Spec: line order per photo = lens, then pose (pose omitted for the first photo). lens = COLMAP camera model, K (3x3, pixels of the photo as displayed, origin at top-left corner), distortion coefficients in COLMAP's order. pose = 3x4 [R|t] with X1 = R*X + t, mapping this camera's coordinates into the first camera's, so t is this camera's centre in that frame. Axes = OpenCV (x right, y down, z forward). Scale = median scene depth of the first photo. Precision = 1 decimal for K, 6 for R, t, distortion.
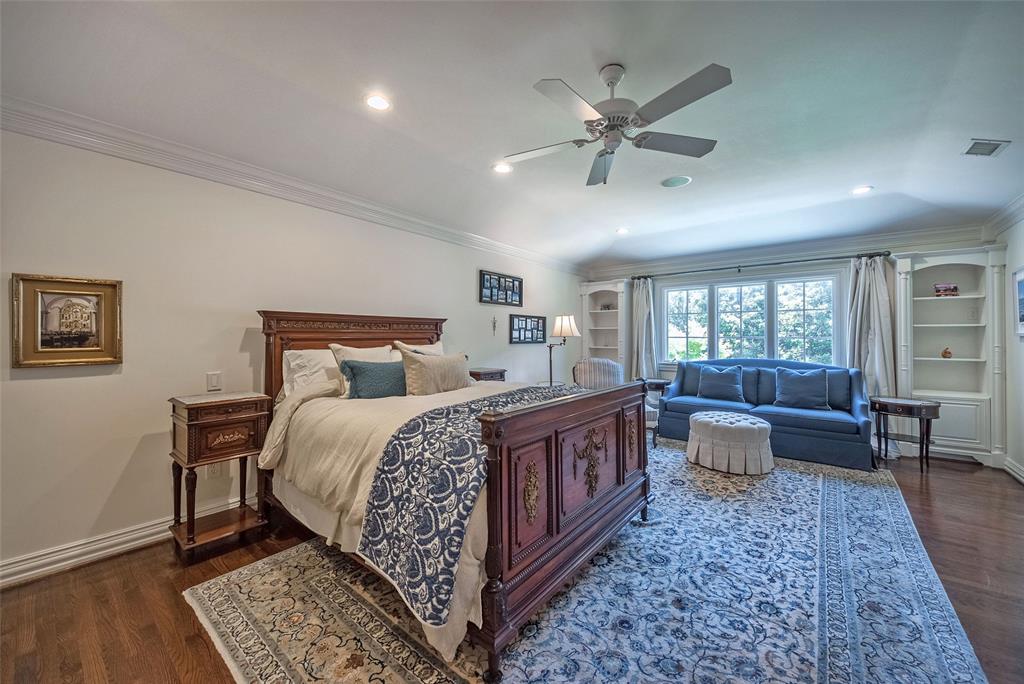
lens RADIAL K [[391.0, 0, 512.0], [0, 391.0, 342.0], [0, 0, 1]] dist [0.013935, -0.000265]
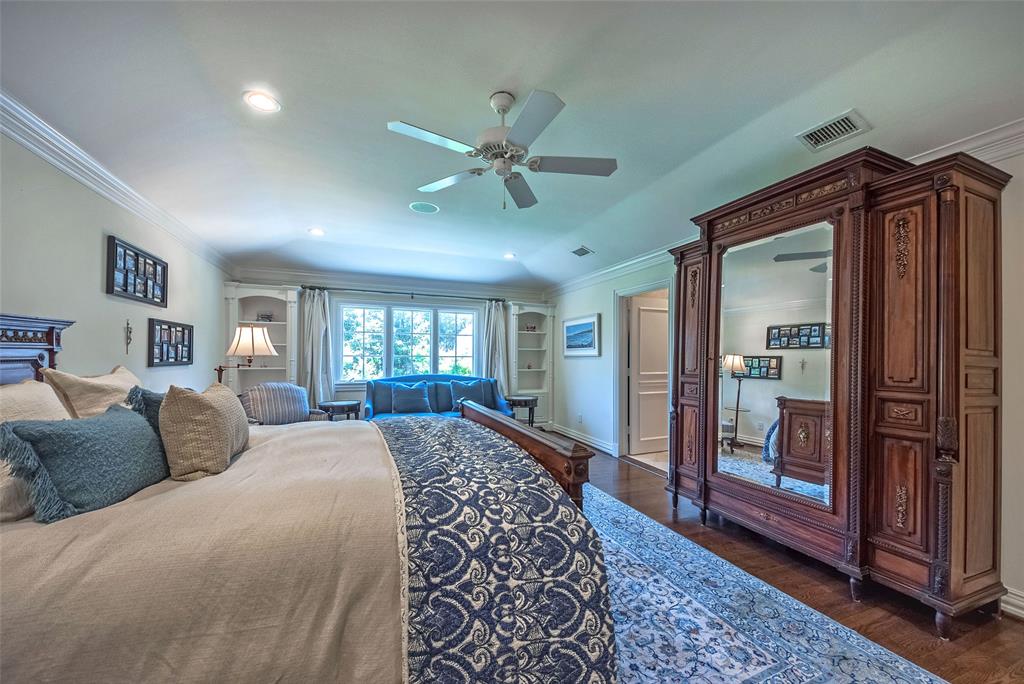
lens RADIAL K [[392.8, 0, 512.3], [0, 392.8, 363.2], [0, 0, 1]] dist [0.024763, -0.000033]
pose [[0.495971, -0.016488, 0.868183, -0.313102], [0.004843, 0.999857, 0.016222, -0.010233], [-0.868326, -0.003841, 0.495979, 0.233216]]
